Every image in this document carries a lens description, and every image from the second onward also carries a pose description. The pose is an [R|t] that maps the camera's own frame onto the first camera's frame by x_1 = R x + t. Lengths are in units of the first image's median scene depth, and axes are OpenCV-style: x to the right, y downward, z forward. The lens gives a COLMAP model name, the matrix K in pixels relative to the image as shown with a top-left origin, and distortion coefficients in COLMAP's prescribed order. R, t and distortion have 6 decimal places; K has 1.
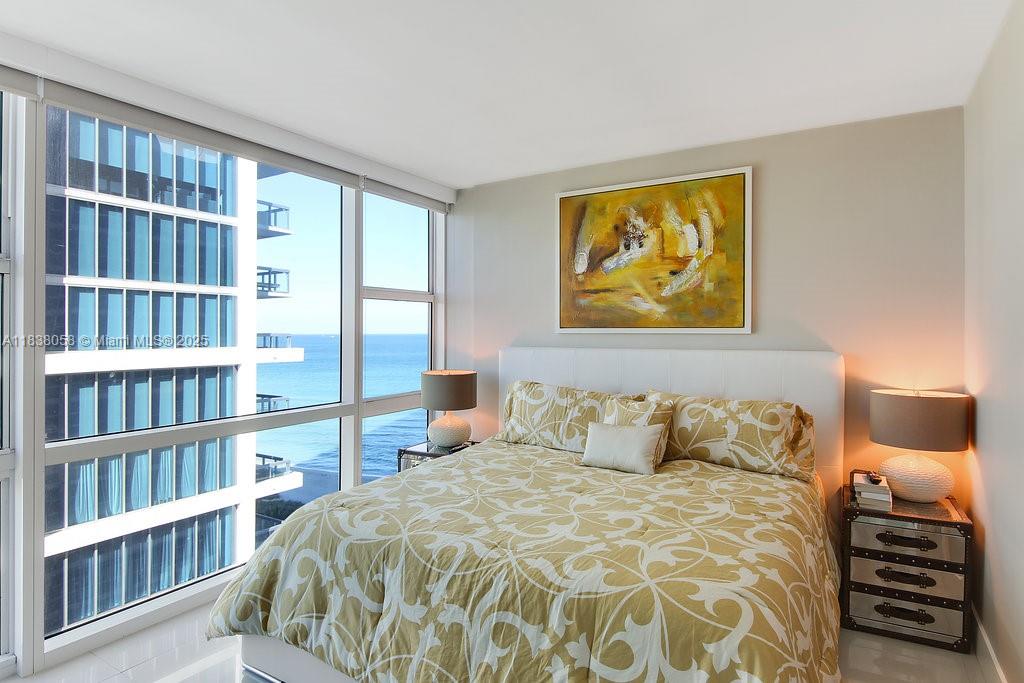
lens RADIAL K [[576.7, 0, 512.5], [0, 576.7, 326.8], [0, 0, 1]] dist [-0.000783, -0.000655]
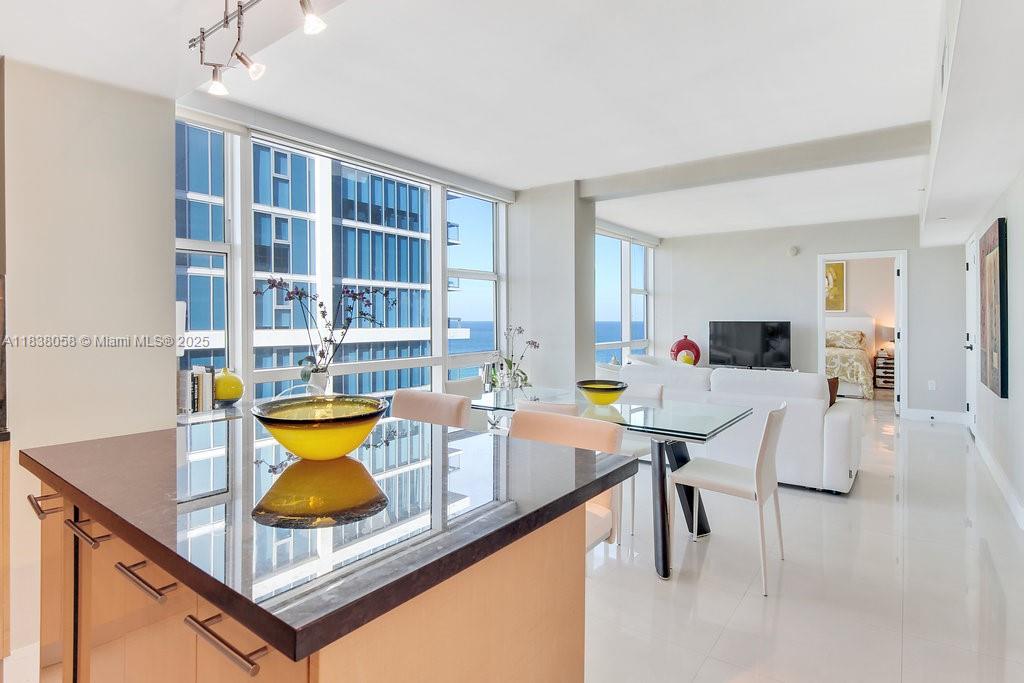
lens RADIAL K [[541.6, 0, 512.4], [0, 541.6, 319.5], [0, 0, 1]] dist [0.040639, -0.000226]
pose [[0.993312, 0.003186, -0.115419, -0.152615], [-0.001978, 0.999942, 0.010580, 0.002467], [0.115446, -0.010281, 0.993261, -0.318917]]
